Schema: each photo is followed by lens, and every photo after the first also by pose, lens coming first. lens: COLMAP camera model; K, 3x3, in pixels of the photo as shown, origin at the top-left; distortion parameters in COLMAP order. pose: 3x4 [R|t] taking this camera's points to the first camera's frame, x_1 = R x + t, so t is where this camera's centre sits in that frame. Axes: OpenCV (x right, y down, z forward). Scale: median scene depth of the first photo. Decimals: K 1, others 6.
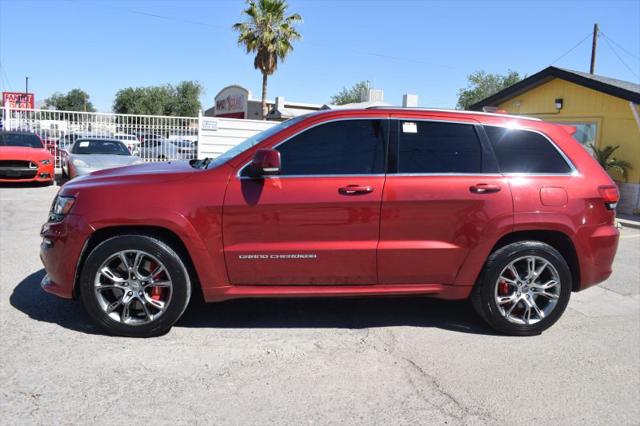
lens RADIAL K [[535.7, 0, 320.0], [0, 535.7, 213.0], [0, 0, 1]] dist [-0.078734, -0.002103]
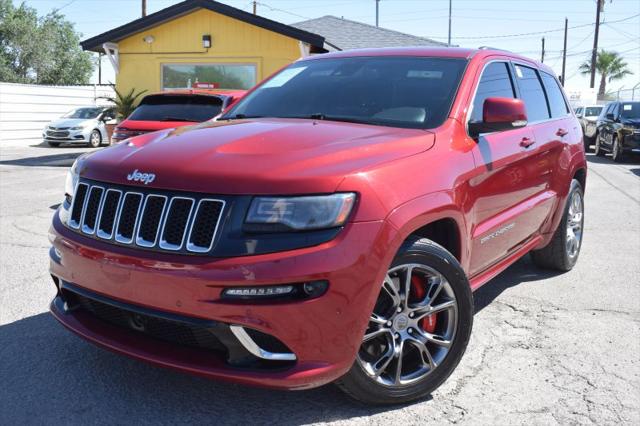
lens RADIAL K [[678.4, 0, 320.0], [0, 678.4, 213.0], [0, 0, 1]] dist [-0.070917, -0.002649]
pose [[0.625478, -0.156335, 0.764419, -1.020456], [0.118578, 0.987387, 0.104910, -0.086279], [-0.771178, 0.025025, 0.636127, 0.565702]]
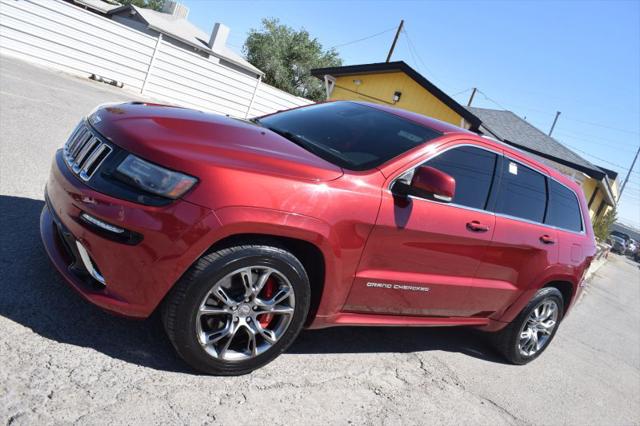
lens RADIAL K [[524.6, 0, 330.7], [0, 524.6, 213.7], [0, 0, 1]] dist [-0.064013, -0.000508]
pose [[0.831351, 0.162244, 0.531538, -0.651813], [-0.237972, 0.968242, 0.076659, -0.074884], [-0.502220, -0.190221, 0.843559, 0.353394]]
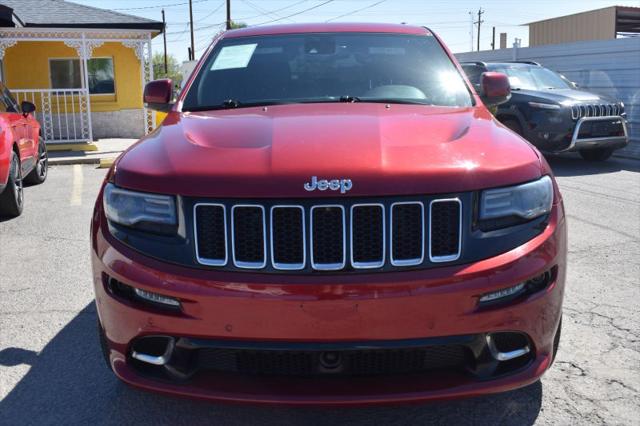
lens RADIAL K [[678.4, 0, 320.0], [0, 678.4, 213.0], [0, 0, 1]] dist [-0.070917, -0.002649]
pose [[0.080308, -0.240184, 0.967400, -1.162386], [0.156342, 0.961557, 0.225755, -0.187917], [-0.984433, 0.133116, 0.114772, 1.156127]]
